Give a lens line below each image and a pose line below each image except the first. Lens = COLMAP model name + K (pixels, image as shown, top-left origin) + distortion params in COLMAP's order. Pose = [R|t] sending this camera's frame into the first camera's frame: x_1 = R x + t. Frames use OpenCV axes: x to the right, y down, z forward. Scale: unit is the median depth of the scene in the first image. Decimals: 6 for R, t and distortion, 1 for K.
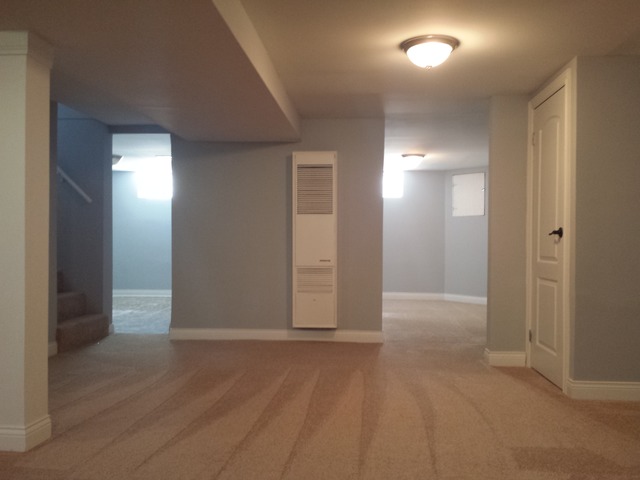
lens RADIAL K [[585.6, 0, 319.7], [0, 585.6, 241.8], [0, 0, 1]] dist [0.054403, 0.000000]
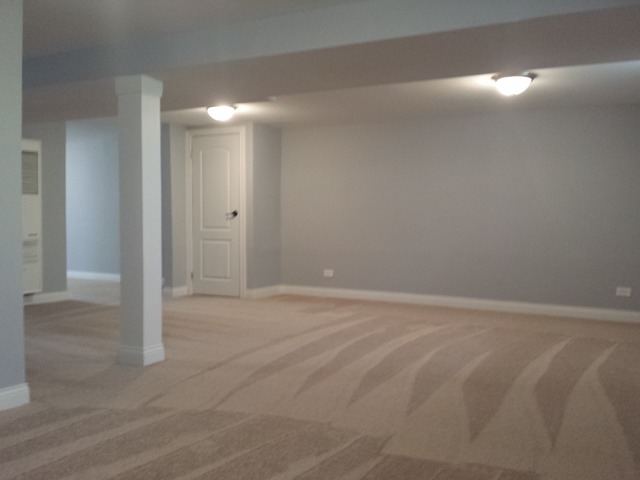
lens RADIAL K [[585.6, 0, 320.3], [0, 585.6, 239.2], [0, 0, 1]] dist [0.054403, 0.000000]
pose [[0.398096, -0.041594, 0.916400, -0.841111], [-0.002968, 0.998908, 0.046628, -0.015607], [-0.917339, -0.021282, 0.397538, 0.013878]]
